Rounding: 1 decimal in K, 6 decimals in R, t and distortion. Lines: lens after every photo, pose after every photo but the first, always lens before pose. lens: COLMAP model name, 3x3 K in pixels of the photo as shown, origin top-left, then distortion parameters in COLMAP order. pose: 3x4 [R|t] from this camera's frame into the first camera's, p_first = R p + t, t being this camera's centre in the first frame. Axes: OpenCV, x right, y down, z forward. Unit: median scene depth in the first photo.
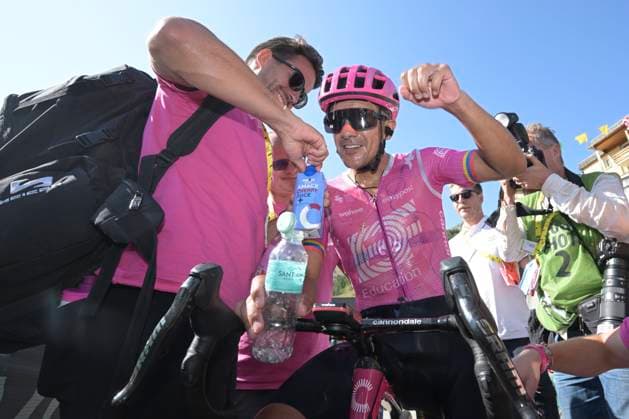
lens RADIAL K [[630.7, 0, 314.5], [0, 630.7, 209.5], [0, 0, 1]] dist [0.045910, 0.004086]
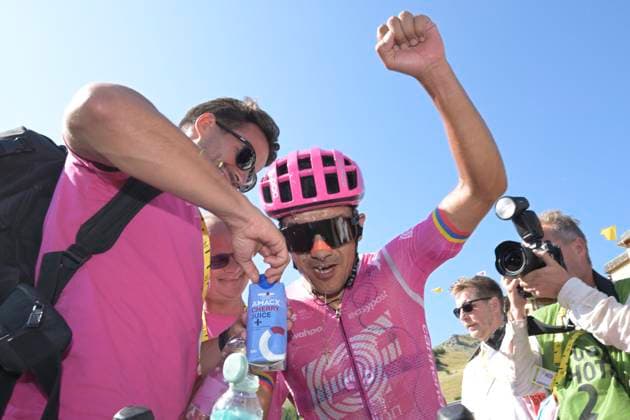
lens RADIAL K [[524.7, 0, 315.0], [0, 524.7, 210.0], [0, 0, 1]] dist [0.005030, 0.018384]
pose [[0.996298, 0.032914, 0.079411, 0.008496], [-0.011436, 0.966332, -0.257045, 0.029412], [-0.085197, 0.255186, 0.963131, 0.367242]]
